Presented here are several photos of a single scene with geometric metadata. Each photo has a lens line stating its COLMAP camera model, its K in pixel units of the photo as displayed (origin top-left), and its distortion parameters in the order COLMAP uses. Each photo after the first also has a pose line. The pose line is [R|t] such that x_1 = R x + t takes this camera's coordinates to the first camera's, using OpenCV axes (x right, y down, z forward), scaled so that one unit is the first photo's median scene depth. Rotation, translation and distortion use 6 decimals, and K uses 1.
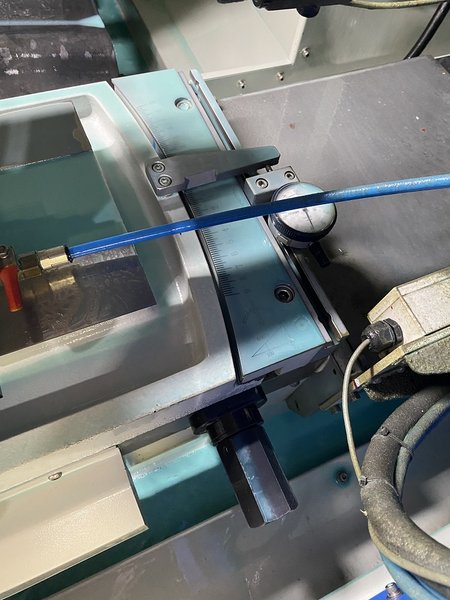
lens RADIAL K [[462.3, 0, 224.6], [0, 462.3, 298.7], [0, 0, 1]] dist [0.001442, 0.001764]
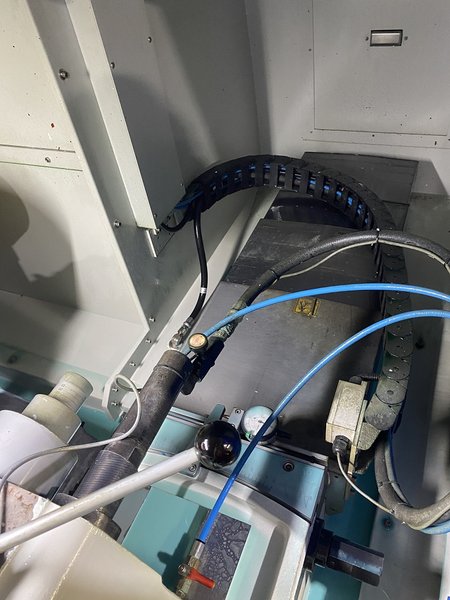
lens RADIAL K [[462.3, 0, 223.9], [0, 462.3, 299.4], [0, 0, 1]] dist [0.001442, 0.001764]
pose [[0.704982, -0.626317, 0.332758, -0.242410], [0.701005, 0.686580, -0.192871, -0.288529], [-0.107667, 0.369236, 0.923078, -0.881557]]
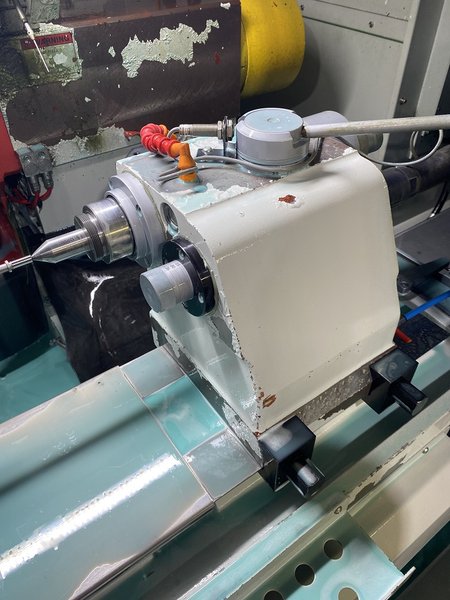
lens RADIAL K [[462.3, 0, 229.4], [0, 462.3, 300.4], [0, 0, 1]] dist [0.001442, 0.001764]
pose [[0.971723, -0.224100, 0.074381, -1.014183], [0.235948, 0.909489, -0.342285, 0.278110], [0.009057, 0.350156, 0.936648, -0.738144]]
